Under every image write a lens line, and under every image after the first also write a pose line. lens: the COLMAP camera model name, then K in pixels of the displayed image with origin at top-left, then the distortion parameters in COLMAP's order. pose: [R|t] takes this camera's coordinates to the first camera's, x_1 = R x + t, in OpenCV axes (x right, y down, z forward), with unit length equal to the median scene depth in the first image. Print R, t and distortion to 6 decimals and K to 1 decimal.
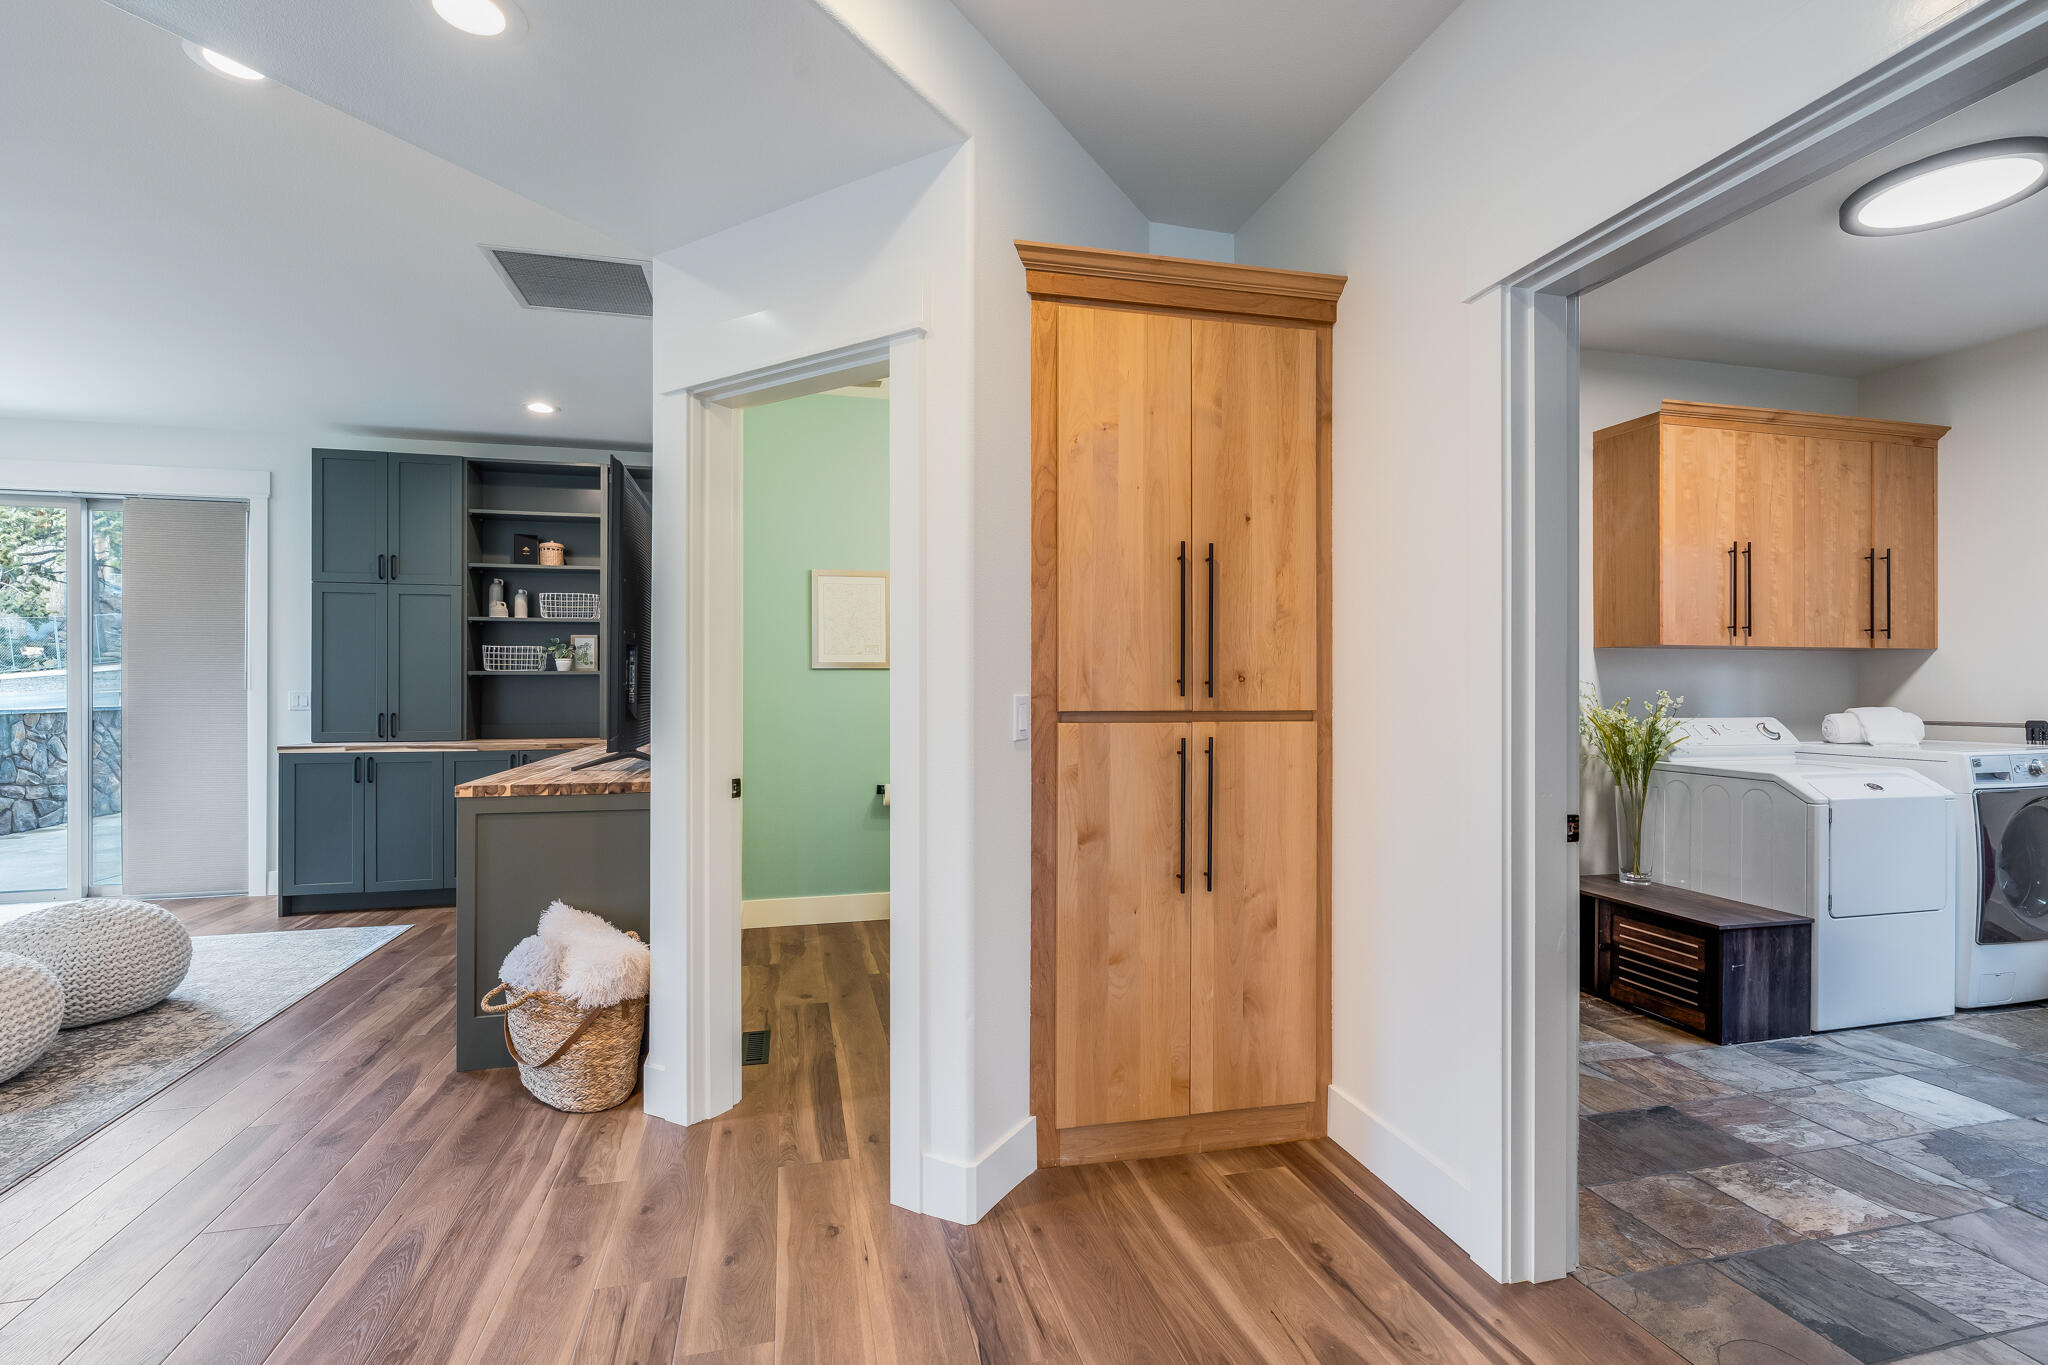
lens RADIAL K [[912.7, 0, 1022.5], [0, 912.7, 686.5], [0, 0, 1]] dist [-0.000398, 0.000453]
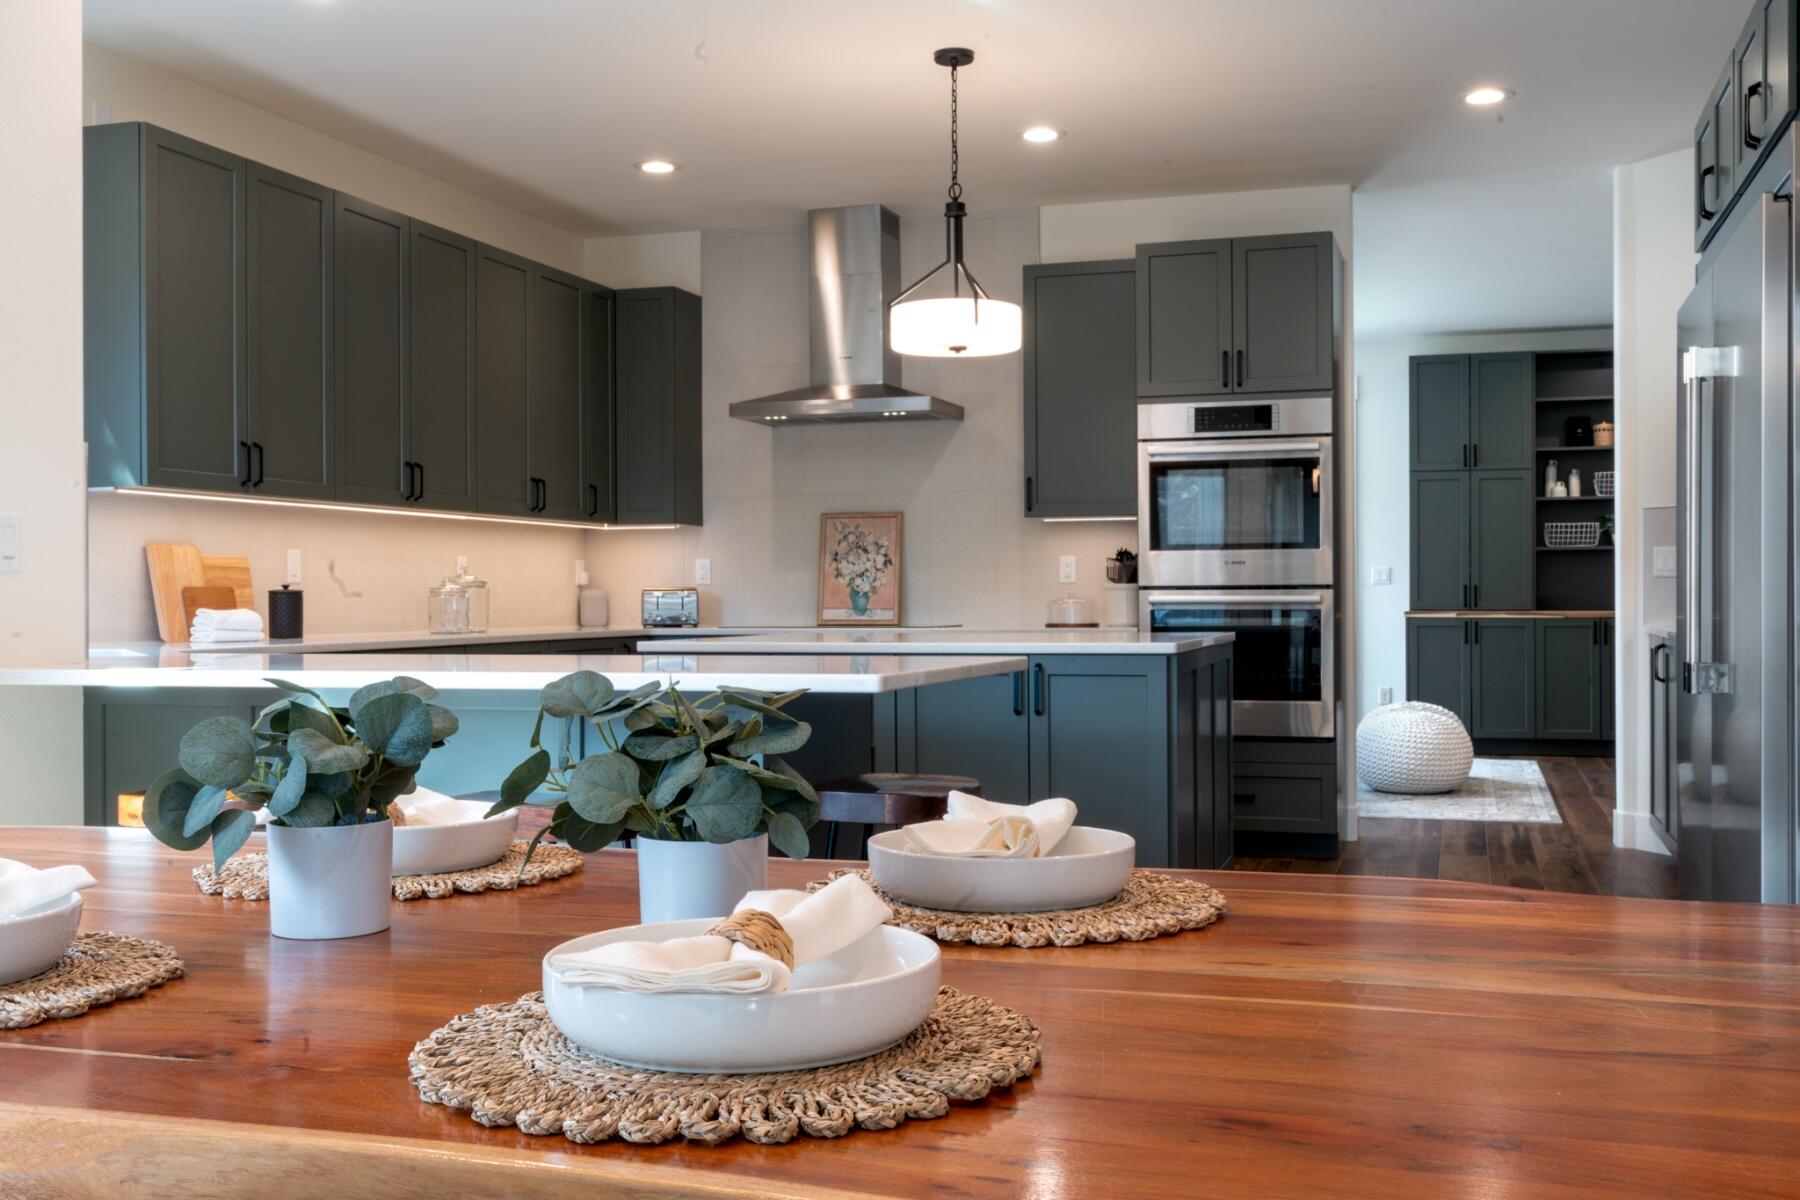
lens RADIAL K [[1811.1, 0, 904.6], [0, 1811.1, 594.5], [0, 0, 1]] dist [0.018901, 0.010293]
pose [[0.852558, -0.003389, -0.522621, -0.118463], [0.003676, 0.999993, -0.000488, 0.038512], [0.522619, -0.001505, 0.852565, -1.253794]]
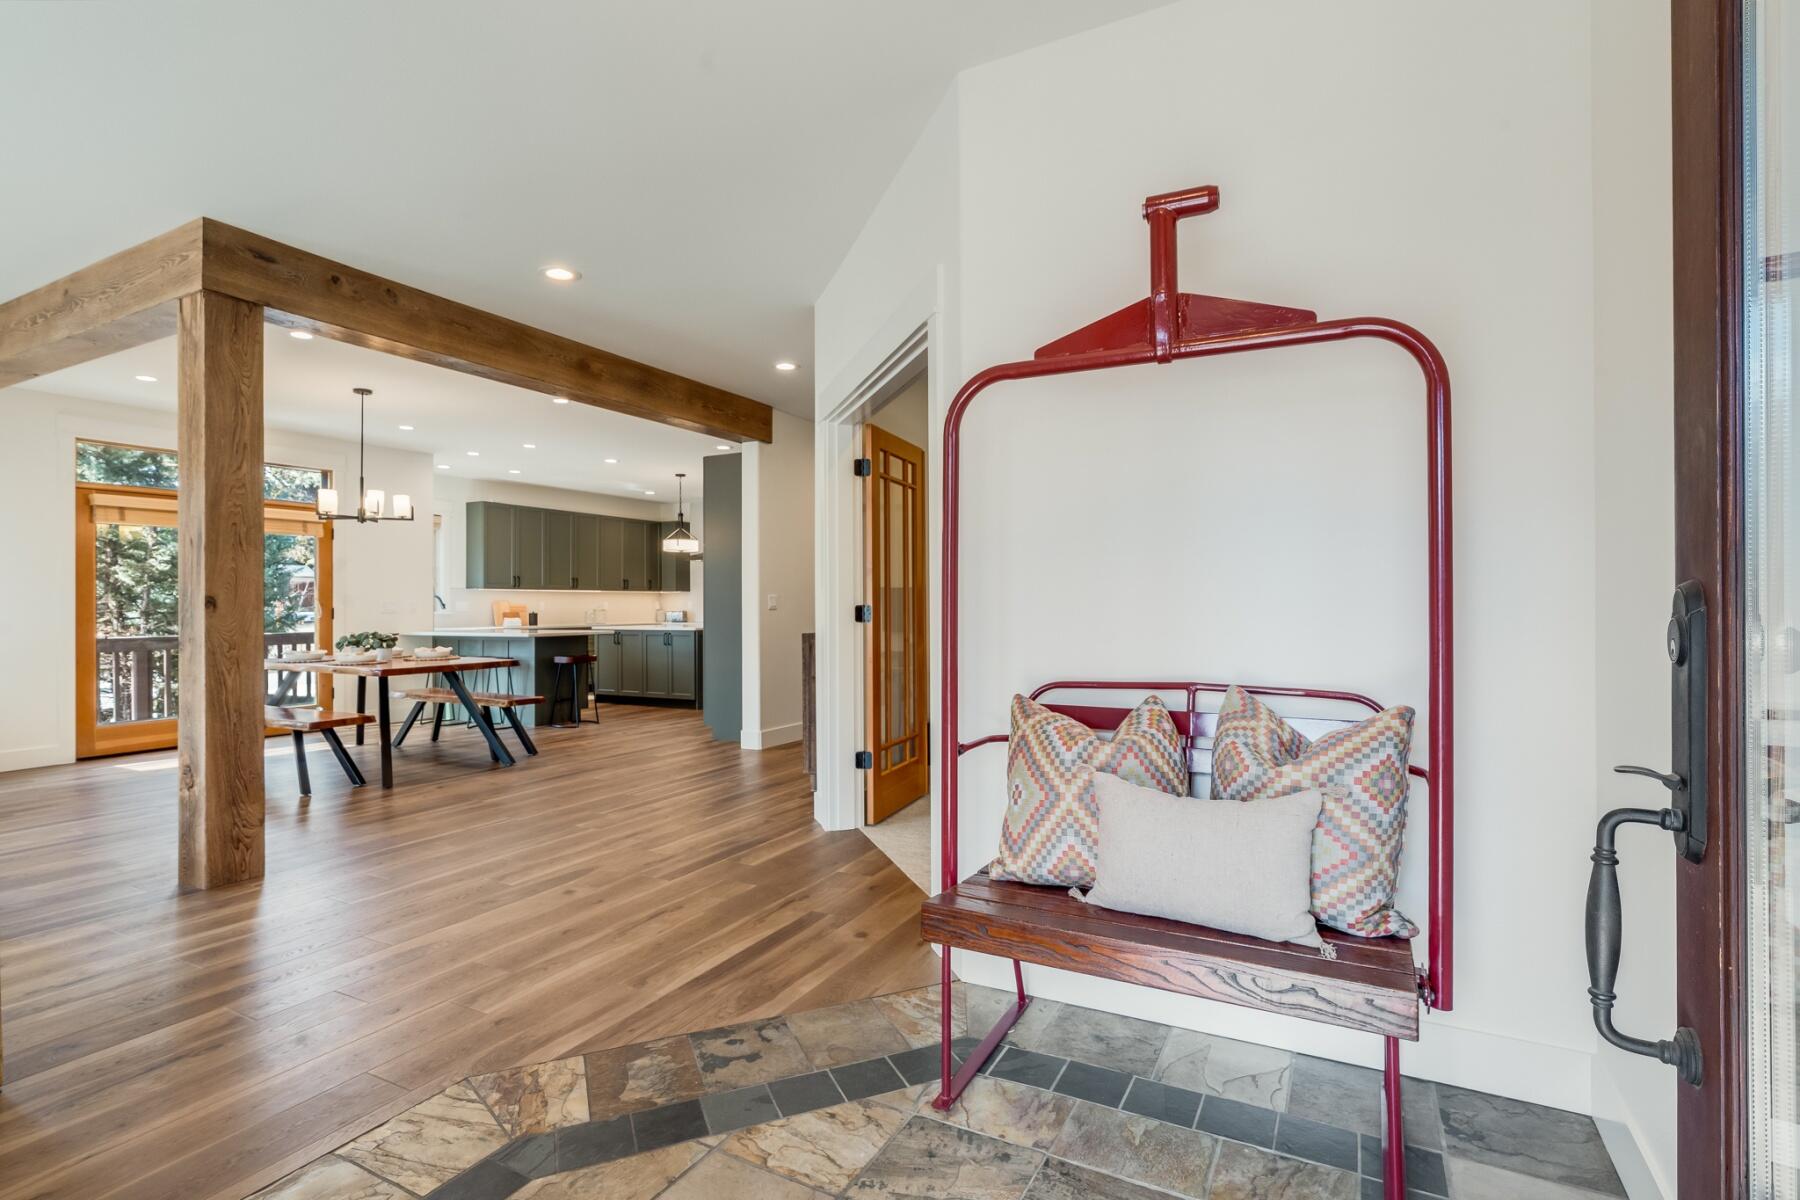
lens RADIAL K [[869.1, 0, 900.0], [0, 869.1, 600.0], [0, 0, 1]] dist [0.003940, 0.000459]
pose [[0.738910, -0.003354, -0.673796, 1.107065], [0.001526, 0.999993, -0.003305, 0.009174], [0.673803, 0.001414, 0.738910, -1.454569]]
